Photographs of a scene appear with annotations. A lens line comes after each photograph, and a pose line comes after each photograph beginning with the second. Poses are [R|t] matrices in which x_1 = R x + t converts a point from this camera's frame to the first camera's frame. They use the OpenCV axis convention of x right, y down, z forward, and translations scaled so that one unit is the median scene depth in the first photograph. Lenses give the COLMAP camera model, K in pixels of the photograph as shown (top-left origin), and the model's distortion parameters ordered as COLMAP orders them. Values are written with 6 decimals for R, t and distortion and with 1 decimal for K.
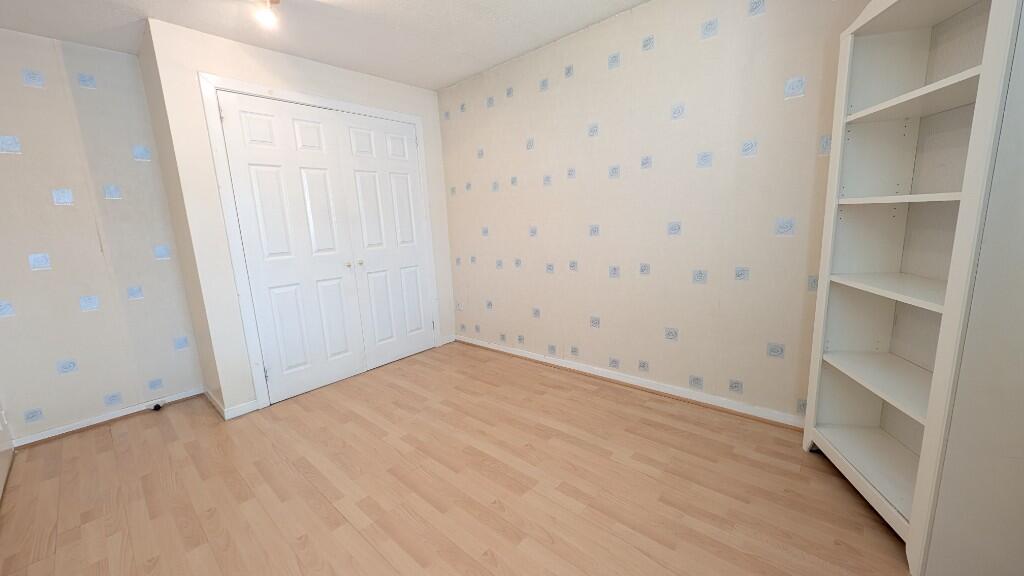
lens RADIAL K [[378.0, 0, 516.1], [0, 378.0, 286.8], [0, 0, 1]] dist [0.002591, -0.006014]
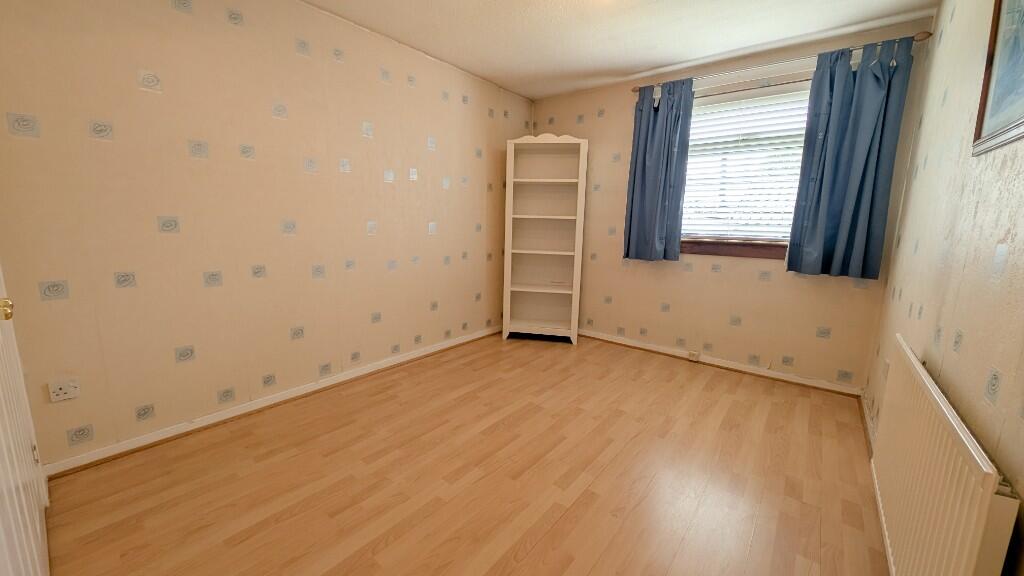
lens RADIAL K [[378.0, 0, 516.1], [0, 378.0, 286.8], [0, 0, 1]] dist [0.002591, -0.006014]
pose [[-0.045603, -0.123252, 0.991327, -0.919849], [0.153617, 0.979691, 0.128872, -0.068765], [-0.987078, 0.158161, -0.025744, 0.731316]]
